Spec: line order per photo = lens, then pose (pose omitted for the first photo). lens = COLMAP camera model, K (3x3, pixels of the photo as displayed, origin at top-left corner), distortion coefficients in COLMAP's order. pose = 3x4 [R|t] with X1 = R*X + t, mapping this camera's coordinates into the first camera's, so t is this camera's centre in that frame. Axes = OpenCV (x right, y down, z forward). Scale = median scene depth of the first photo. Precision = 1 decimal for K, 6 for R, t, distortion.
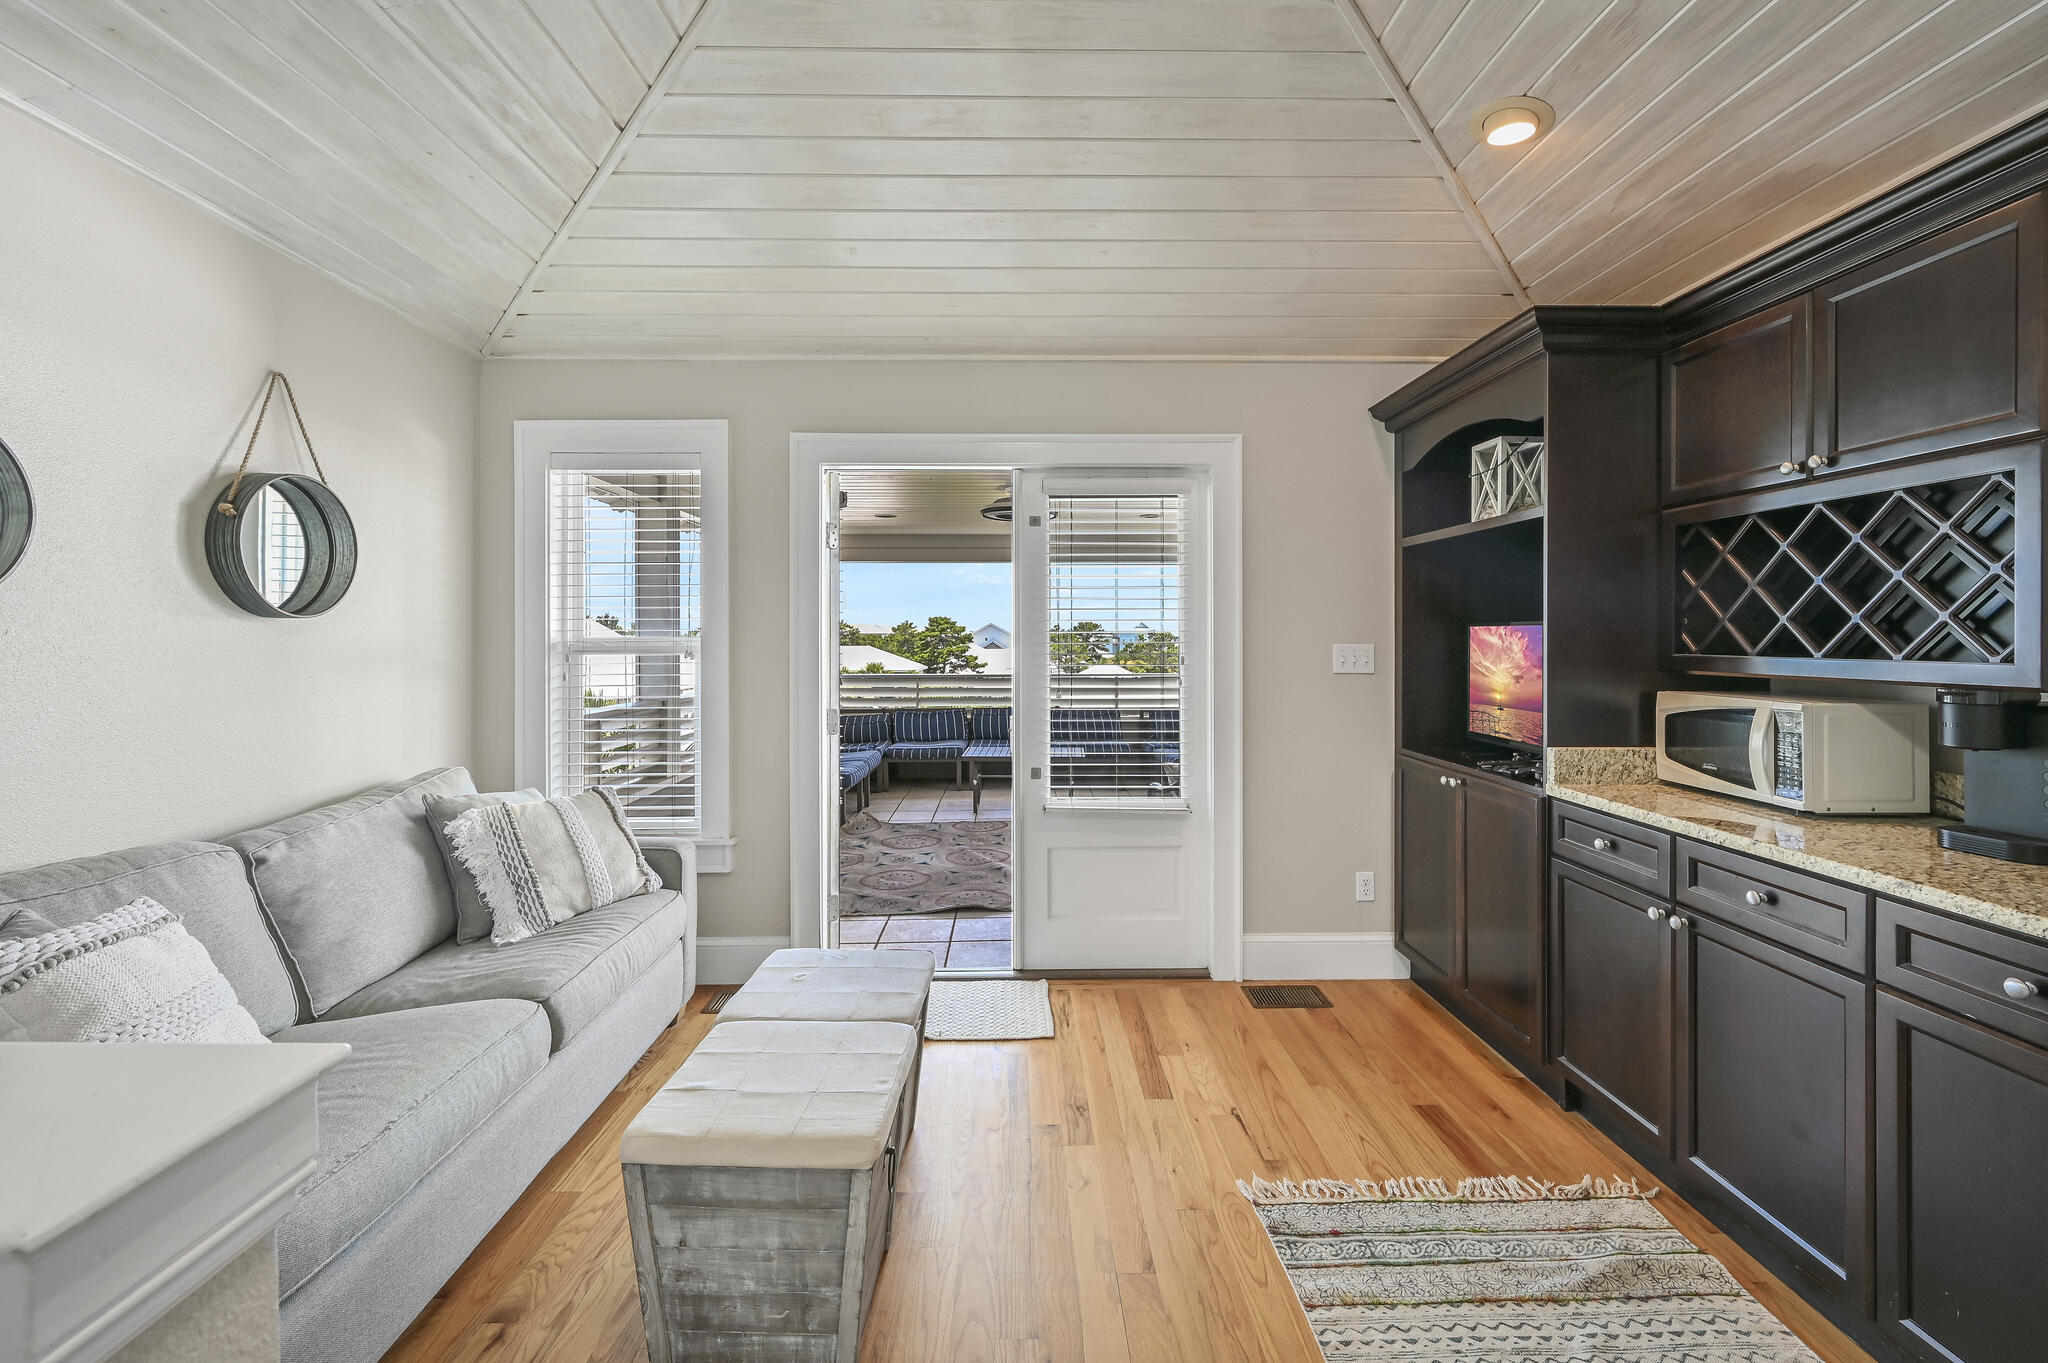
lens RADIAL K [[823.7, 0, 1024.0], [0, 823.7, 681.5], [0, 0, 1]] dist [0.002868, 0.000424]
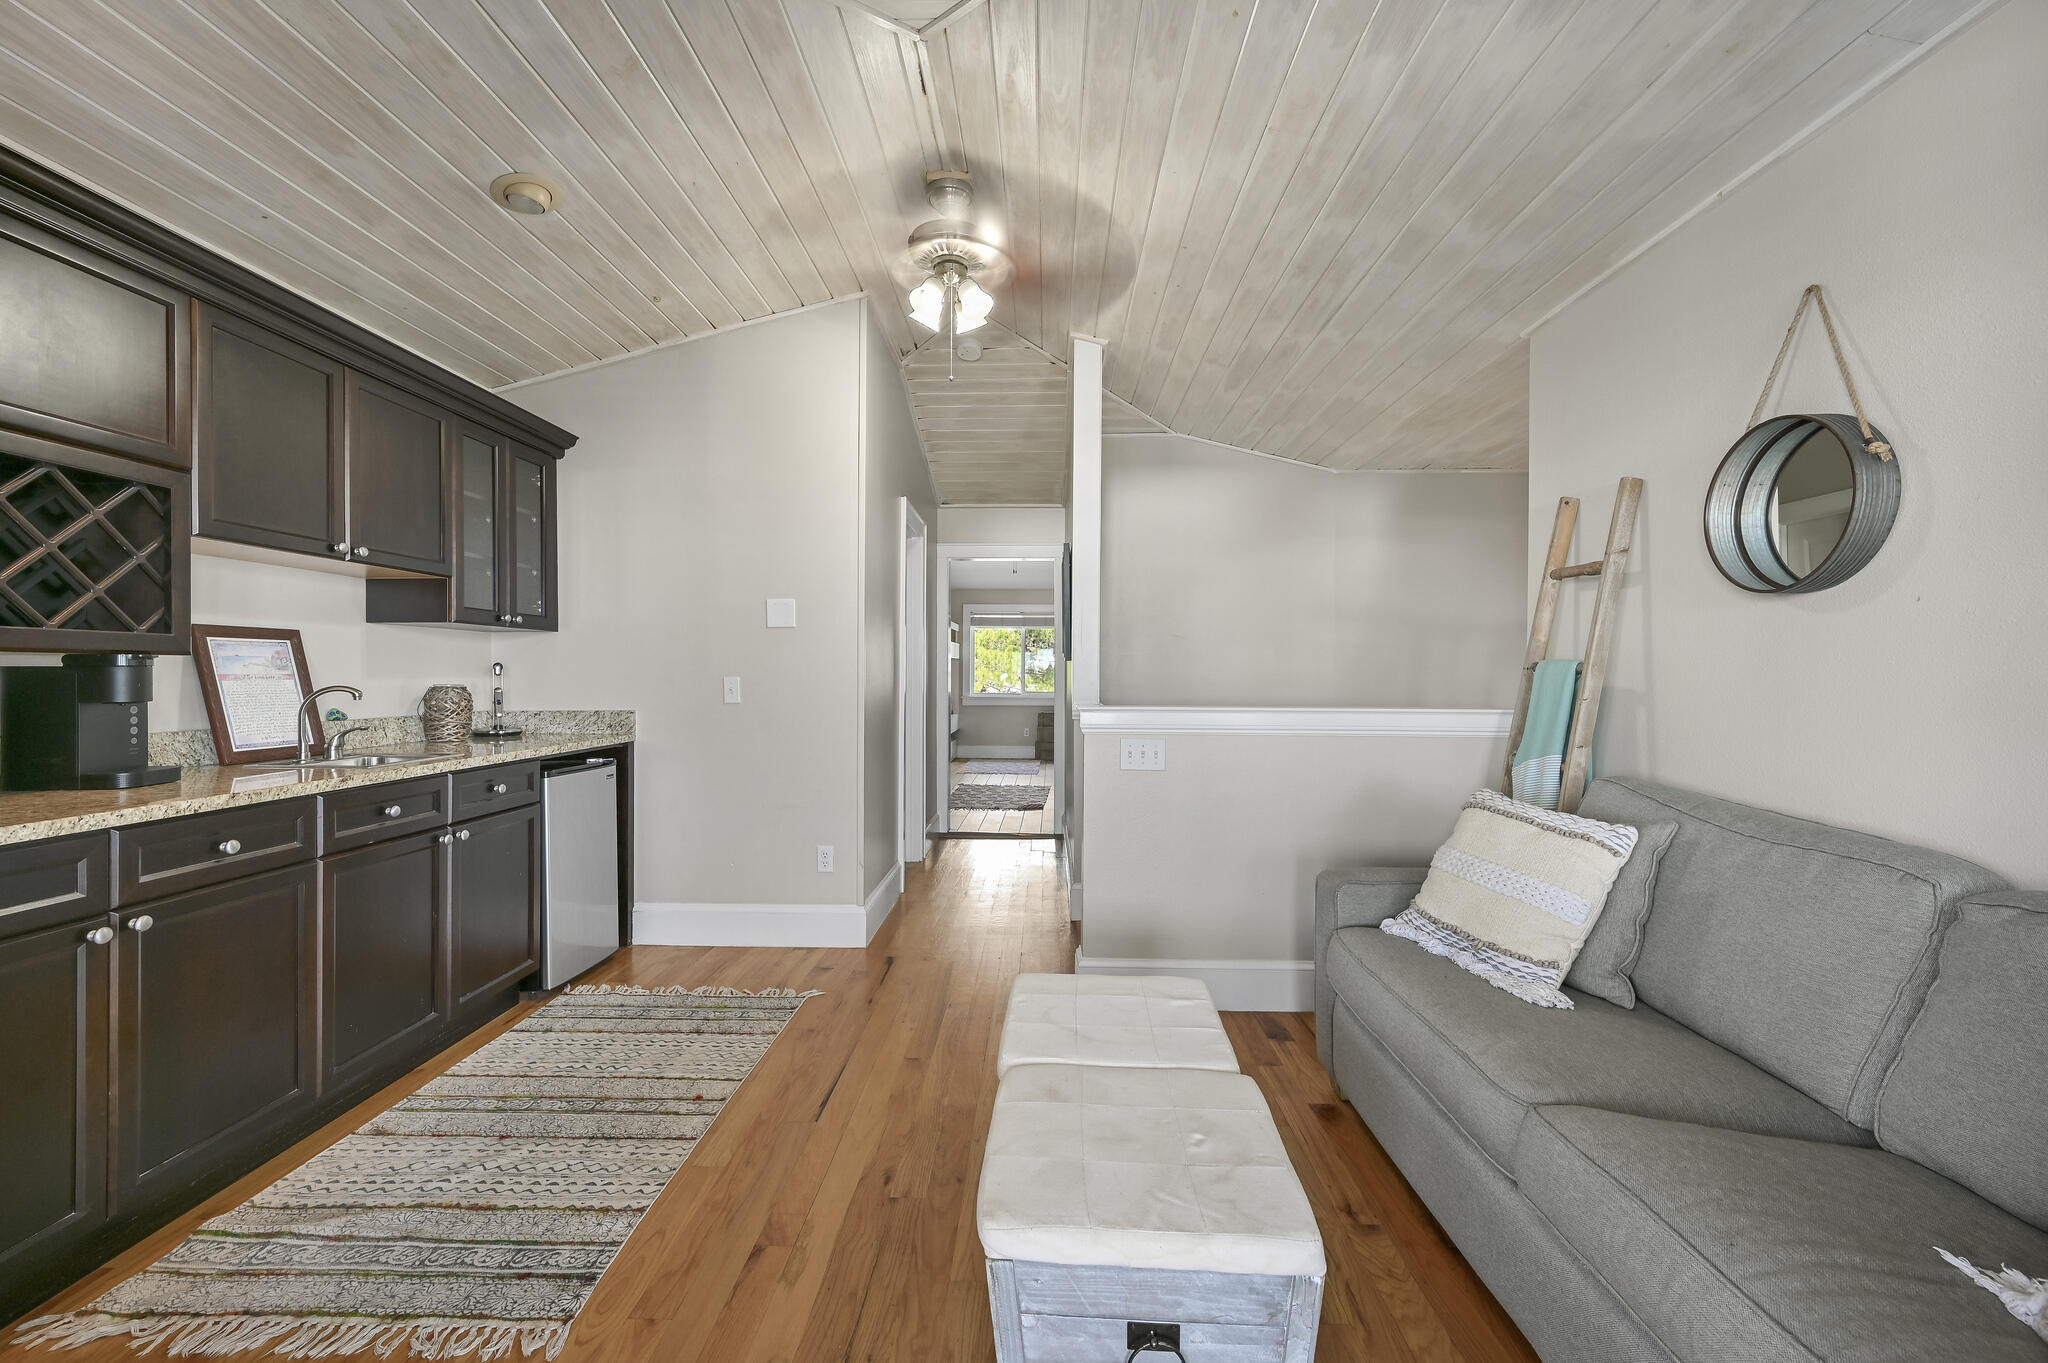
lens RADIAL K [[823.7, 0, 1024.0], [0, 823.7, 681.5], [0, 0, 1]] dist [0.002868, 0.000424]
pose [[-0.999731, 0.002459, 0.023080, -0.187027], [0.002729, 0.999928, 0.011657, 0.024208], [-0.023050, 0.011717, -0.999666, 1.945537]]
